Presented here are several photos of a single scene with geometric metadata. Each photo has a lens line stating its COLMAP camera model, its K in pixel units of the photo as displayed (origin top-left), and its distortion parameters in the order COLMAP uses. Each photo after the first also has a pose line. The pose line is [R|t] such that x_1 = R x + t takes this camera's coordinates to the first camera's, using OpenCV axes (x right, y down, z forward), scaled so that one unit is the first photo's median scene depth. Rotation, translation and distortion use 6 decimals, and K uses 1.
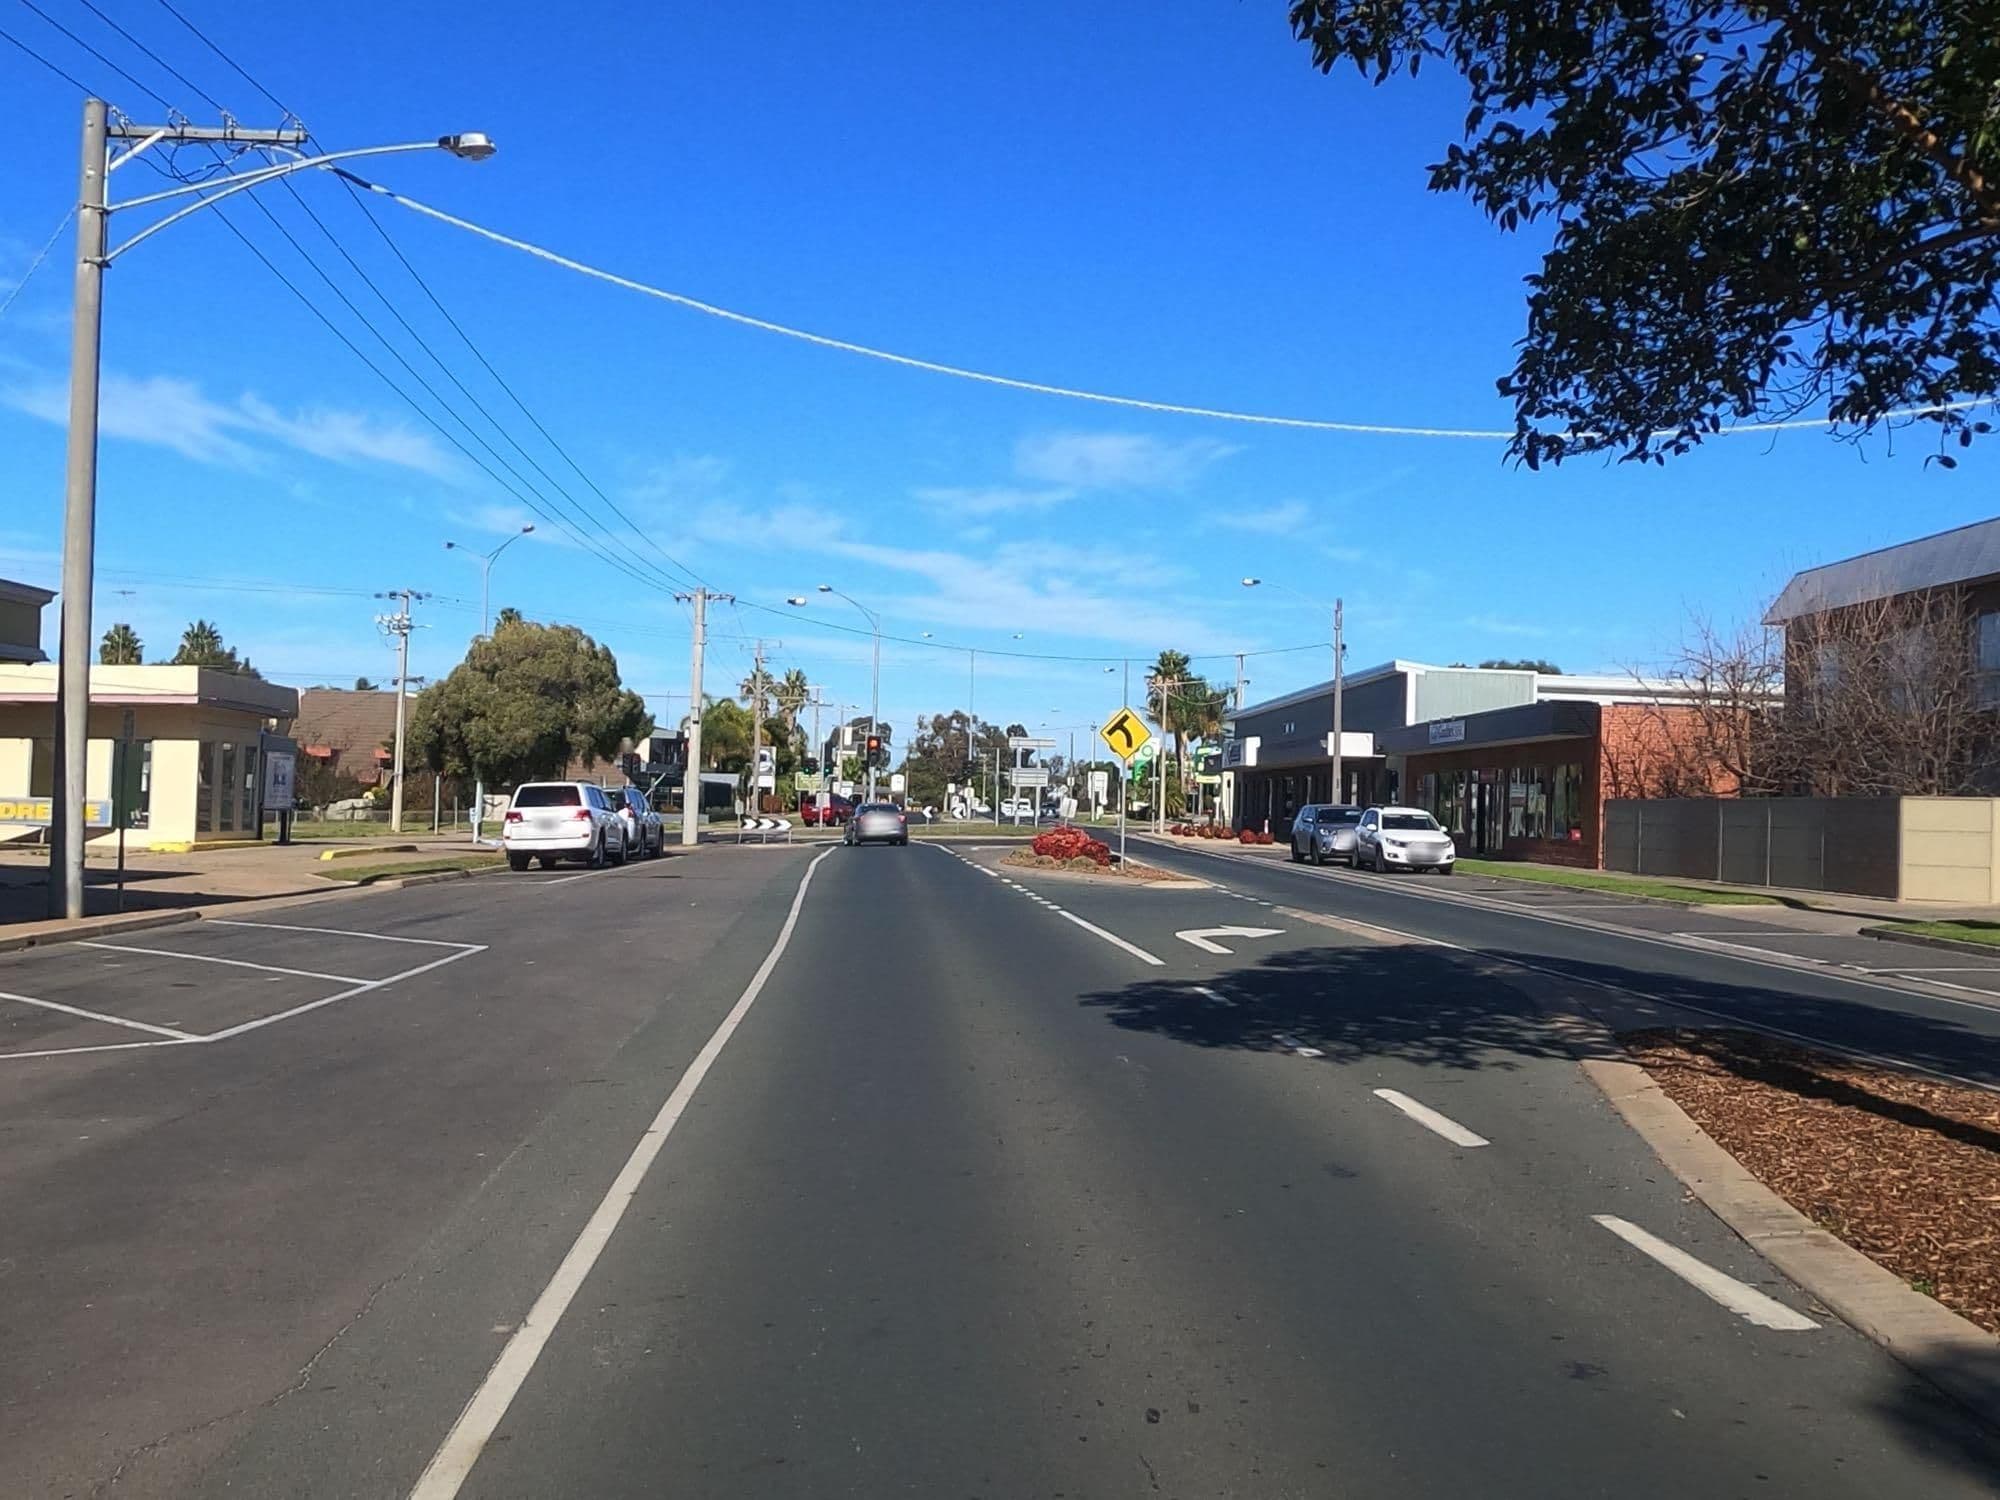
lens RADIAL K [[1995.7, 0, 1005.8], [0, 1995.7, 752.5], [0, 0, 1]] dist [-0.014202, -0.006186]
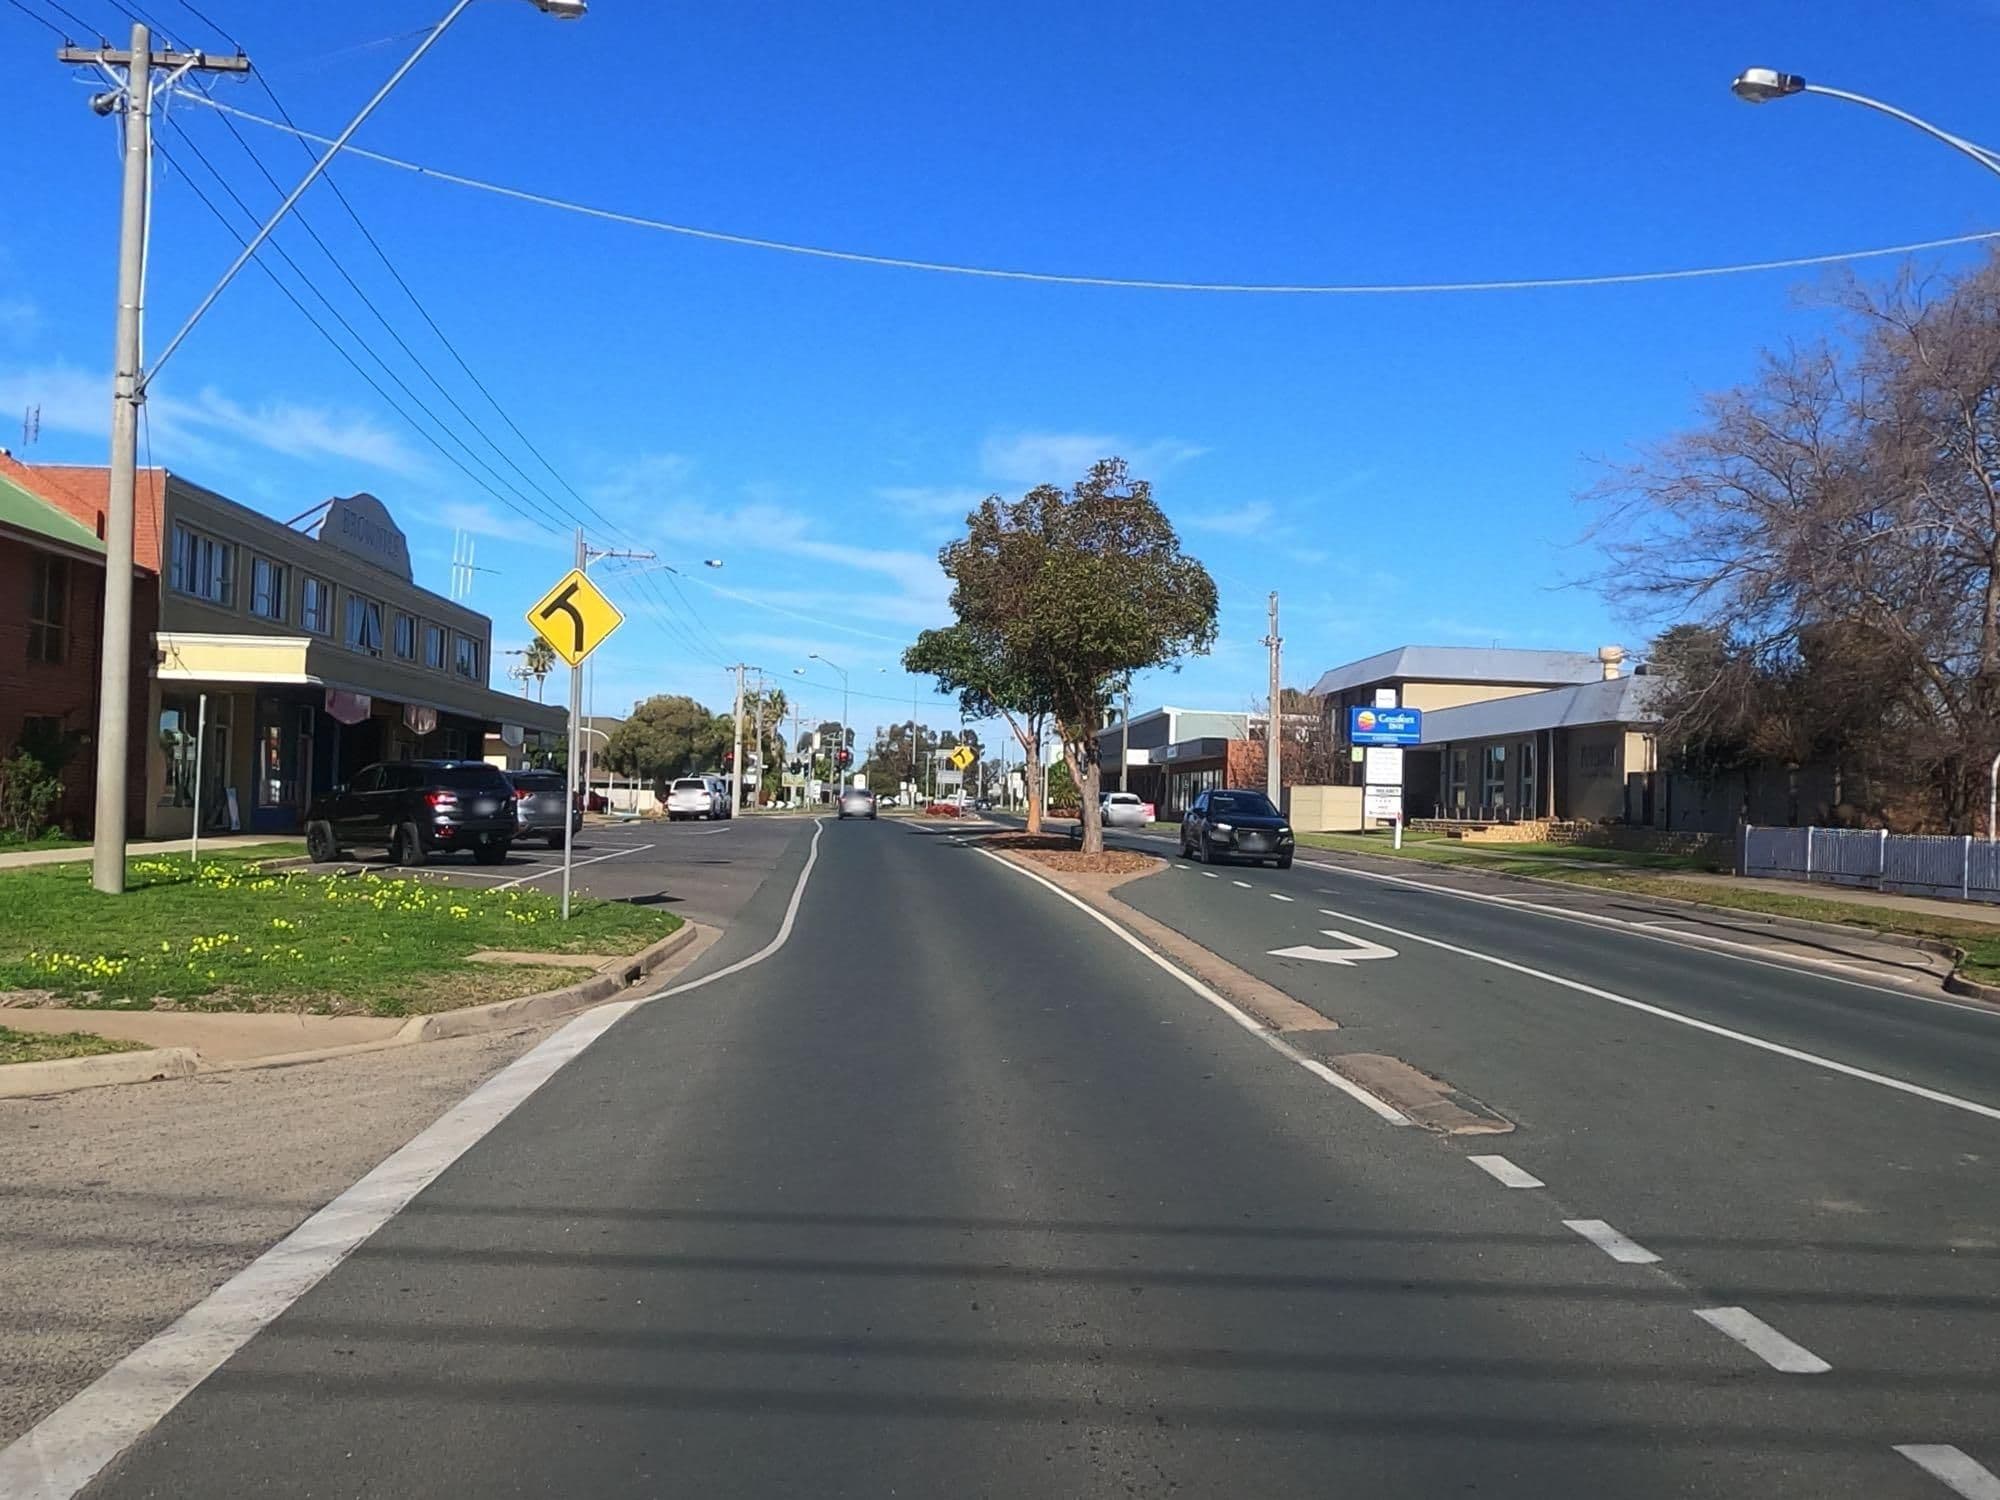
lens RADIAL K [[1995.7, 0, 1005.8], [0, 1995.7, 752.5], [0, 0, 1]] dist [-0.014202, -0.006186]
pose [[0.999826, 0.003287, 0.018342, 0.014527], [-0.003289, 0.999995, 0.000033, -0.003112], [-0.018341, -0.000094, 0.999832, -0.254569]]
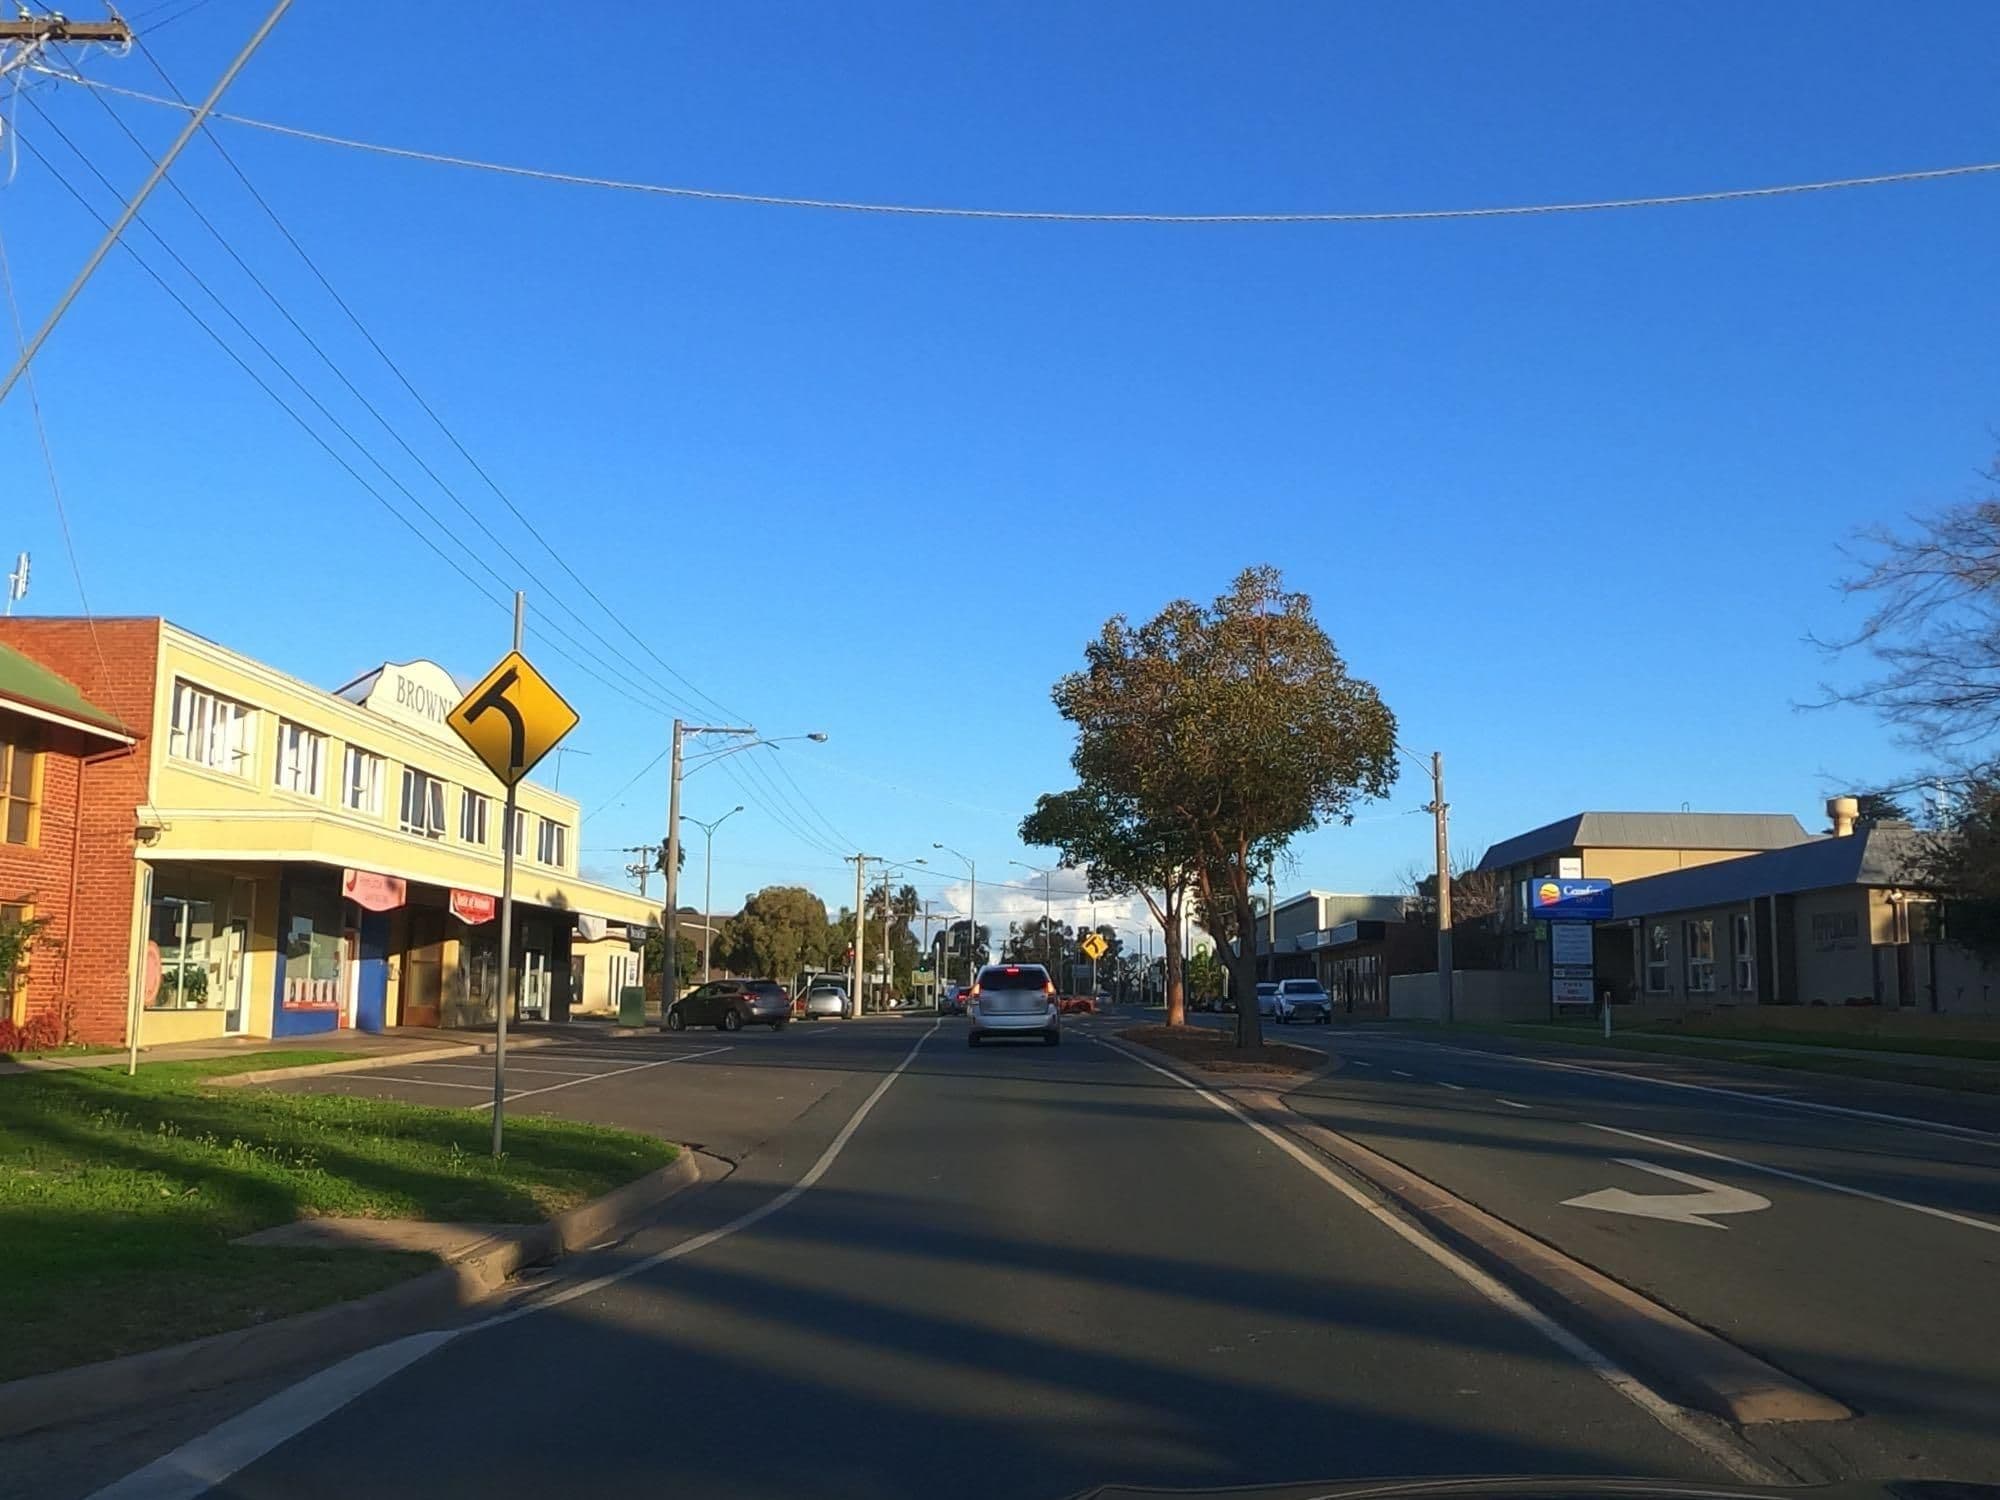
lens RADIAL K [[1995.7, 0, 1005.8], [0, 1995.7, 752.5], [0, 0, 1]] dist [-0.014202, -0.006186]
pose [[0.998602, -0.019558, -0.049112, 0.015659], [0.014609, 0.994963, -0.099173, -0.001097], [0.050804, 0.098317, 0.993858, -0.216974]]
